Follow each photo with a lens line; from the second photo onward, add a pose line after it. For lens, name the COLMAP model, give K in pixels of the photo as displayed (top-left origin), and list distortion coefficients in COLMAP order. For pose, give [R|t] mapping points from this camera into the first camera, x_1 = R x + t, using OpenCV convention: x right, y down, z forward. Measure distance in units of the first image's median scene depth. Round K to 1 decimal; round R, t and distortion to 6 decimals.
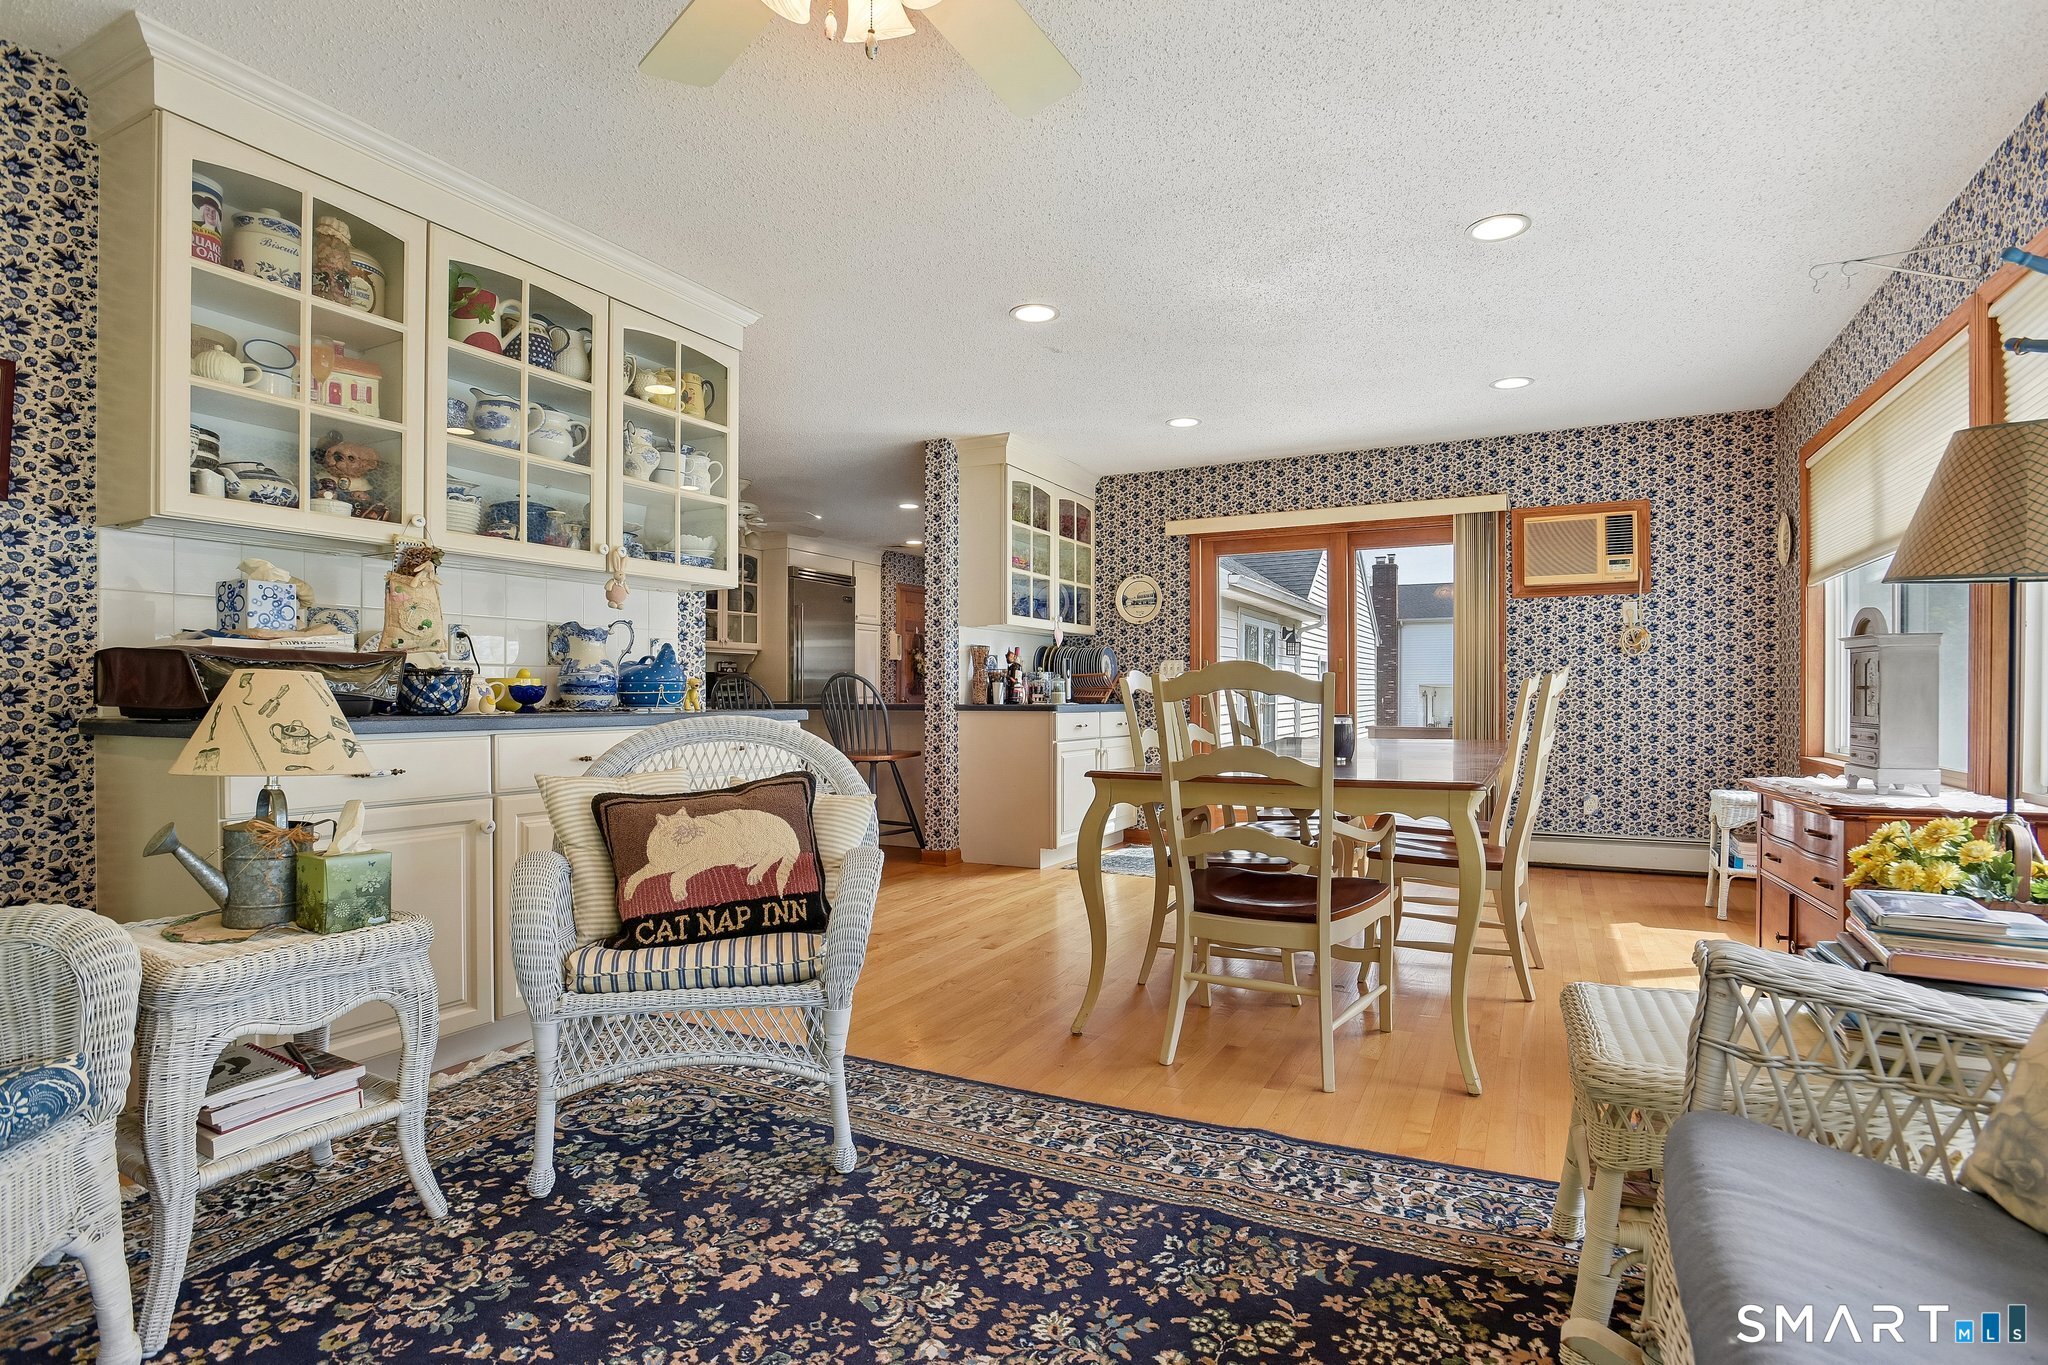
lens RADIAL K [[981.1, 0, 1045.1], [0, 981.1, 692.6], [0, 0, 1]] dist [-0.016107, 0.000228]
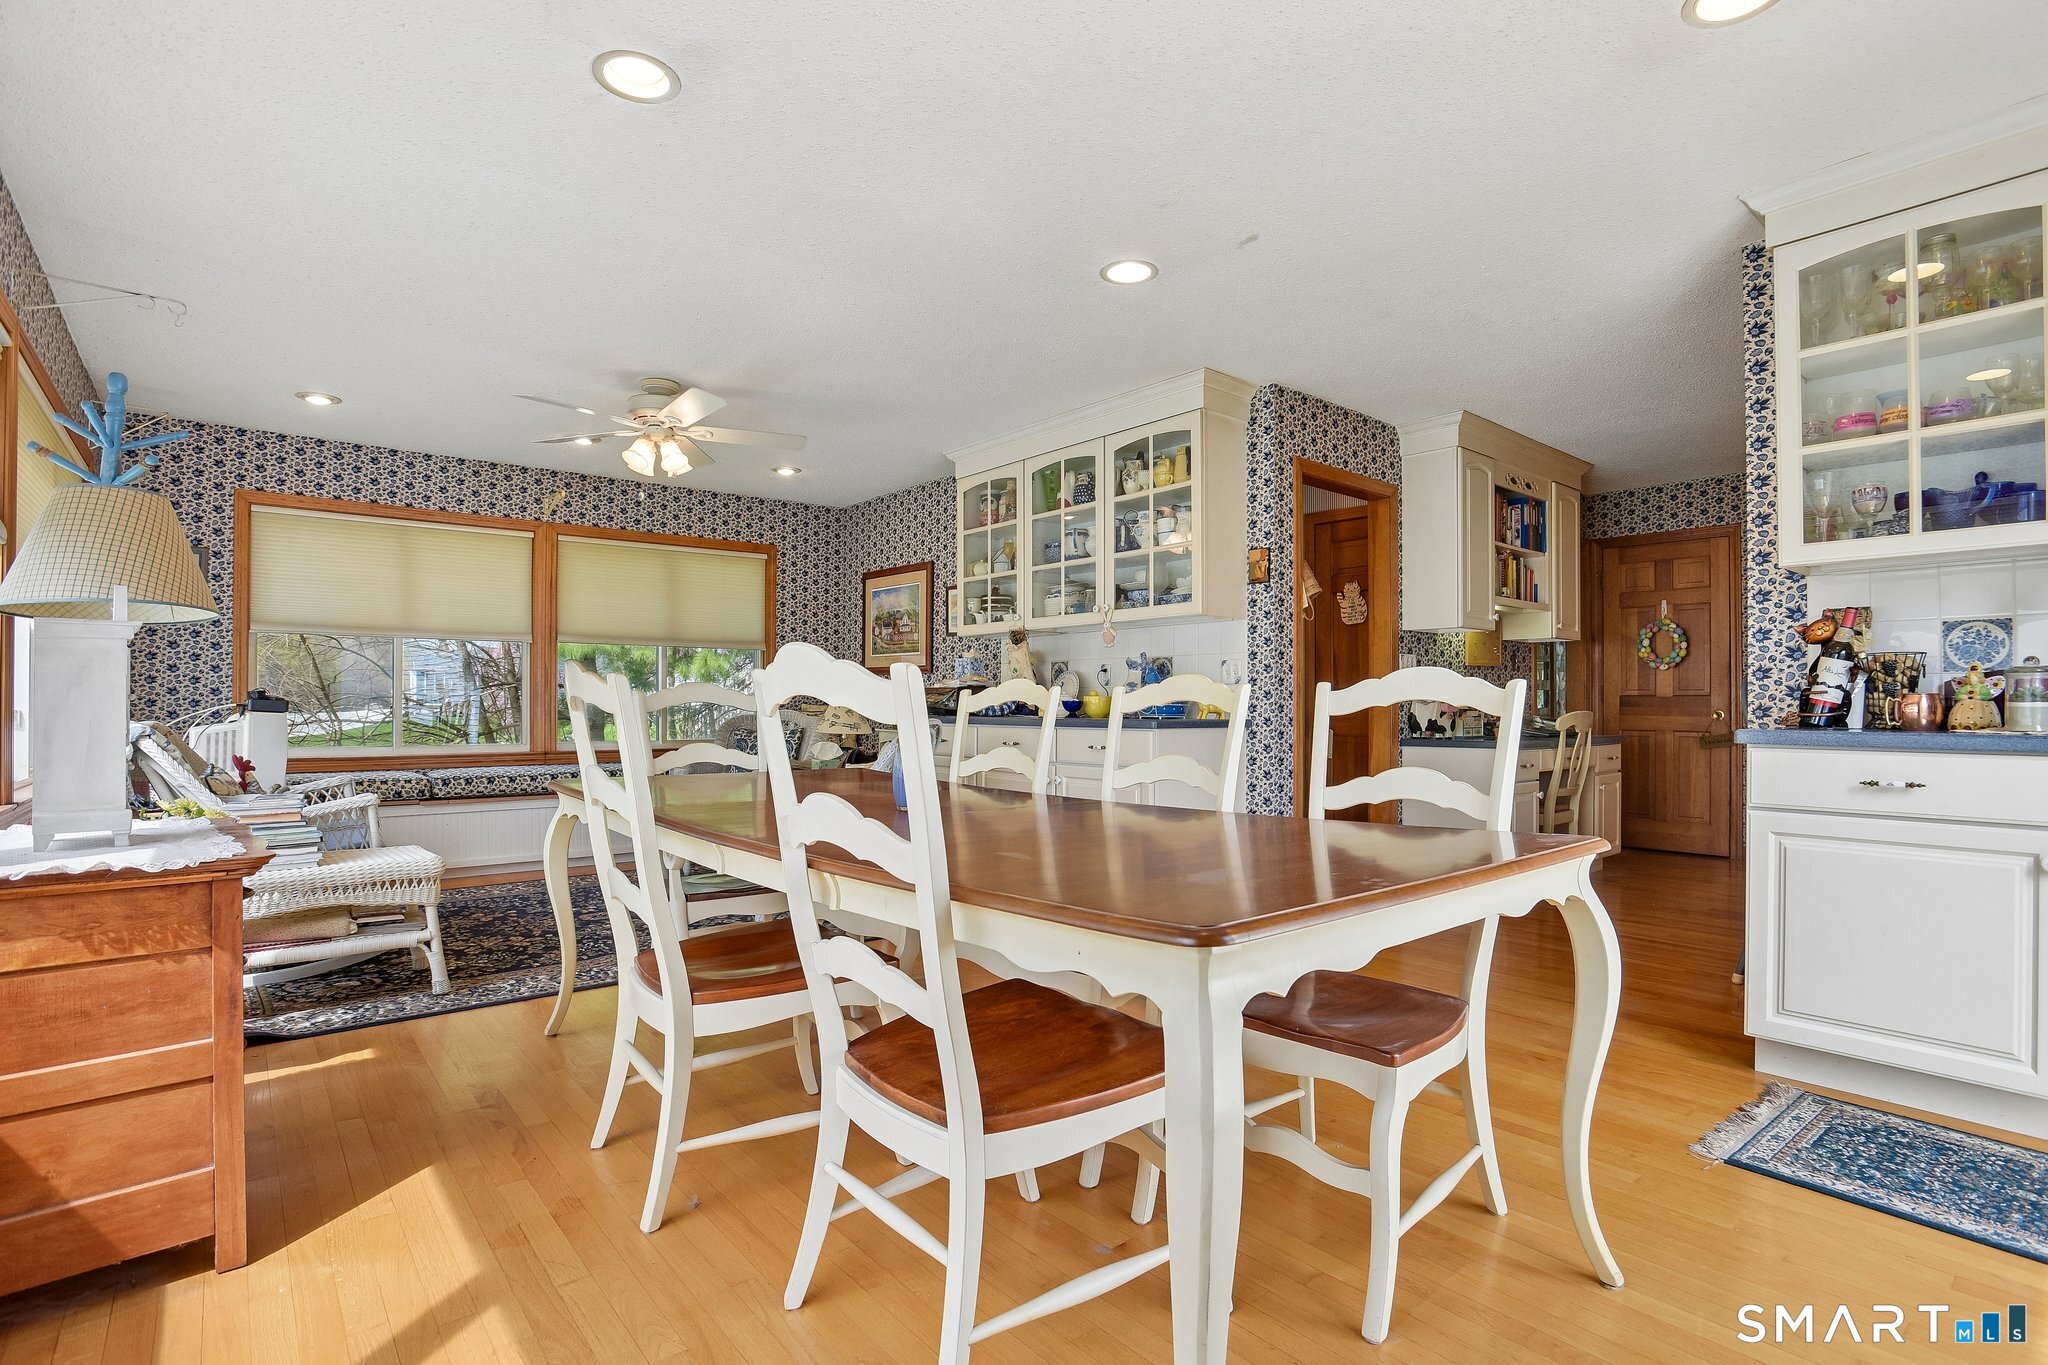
lens RADIAL K [[985.6, 0, 1037.8], [0, 985.6, 690.2], [0, 0, 1]] dist [-0.043253, 0.016662]
pose [[-0.401492, -0.008286, -0.915825, 1.197356], [0.007299, 0.999898, -0.012247, -0.004676], [0.915833, -0.011602, -0.401391, 1.872276]]
